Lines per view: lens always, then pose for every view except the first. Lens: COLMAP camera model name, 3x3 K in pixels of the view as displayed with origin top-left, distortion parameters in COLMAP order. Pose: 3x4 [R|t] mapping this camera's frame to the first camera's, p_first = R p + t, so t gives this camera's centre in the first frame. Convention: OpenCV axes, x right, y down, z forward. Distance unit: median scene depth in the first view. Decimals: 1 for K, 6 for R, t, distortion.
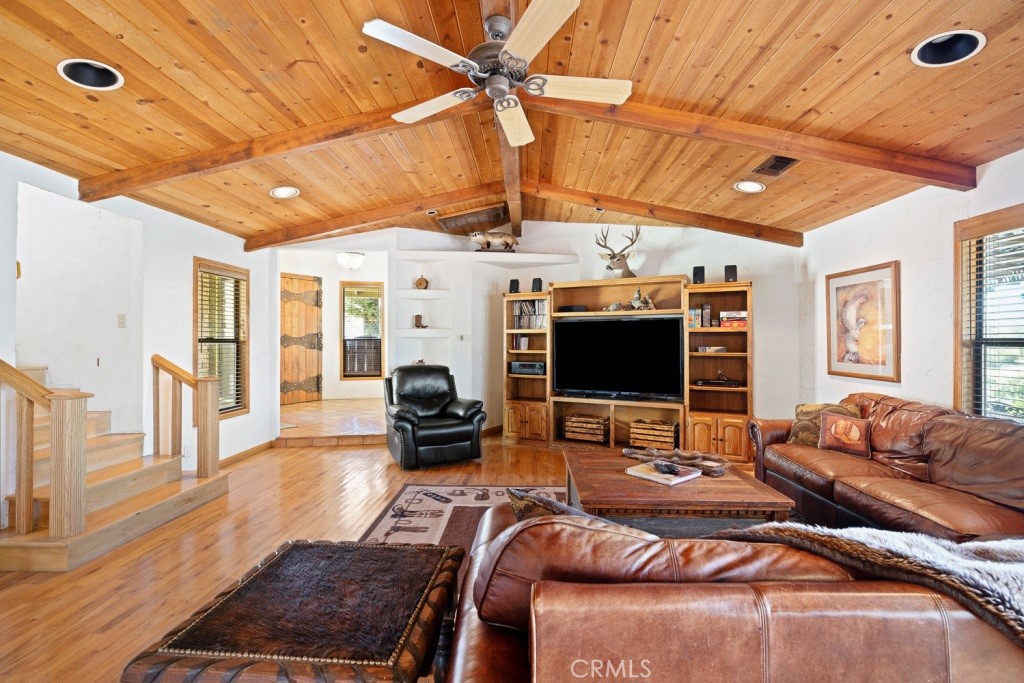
lens RADIAL K [[462.6, 0, 513.7], [0, 462.6, 340.8], [0, 0, 1]] dist [-0.011154, -0.000265]
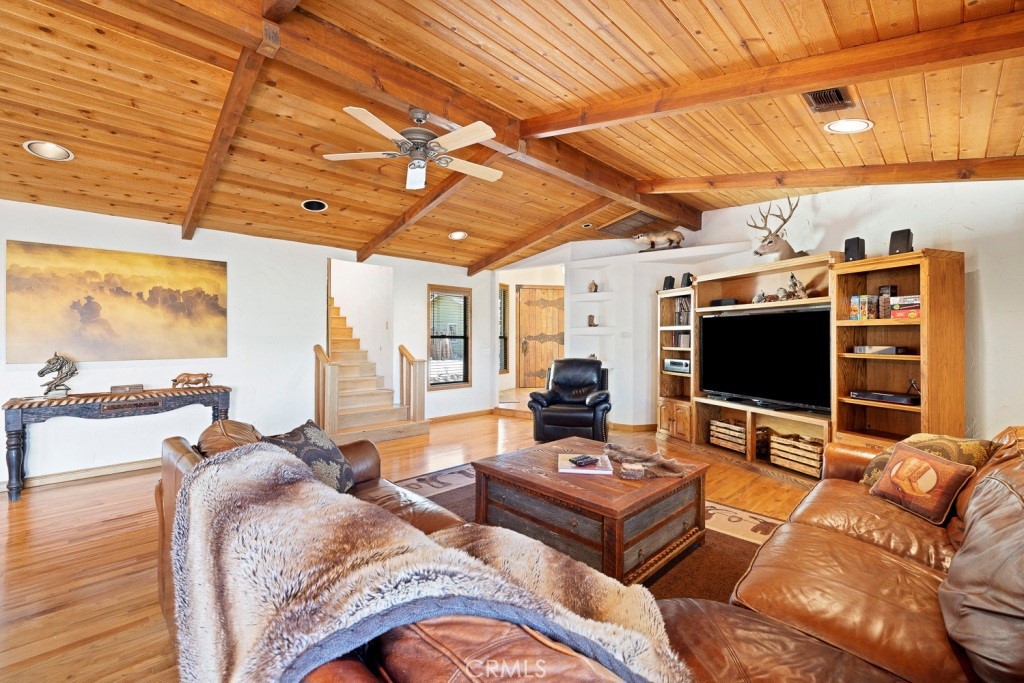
lens RADIAL K [[437.4, 0, 507.6], [0, 437.4, 337.6], [0, 0, 1]] dist [-0.003311, -0.000213]
pose [[0.709666, 0.001770, -0.704536, 0.488096], [-0.004466, 0.999988, -0.001986, 0.003533], [0.704524, 0.004556, 0.709665, 0.103214]]
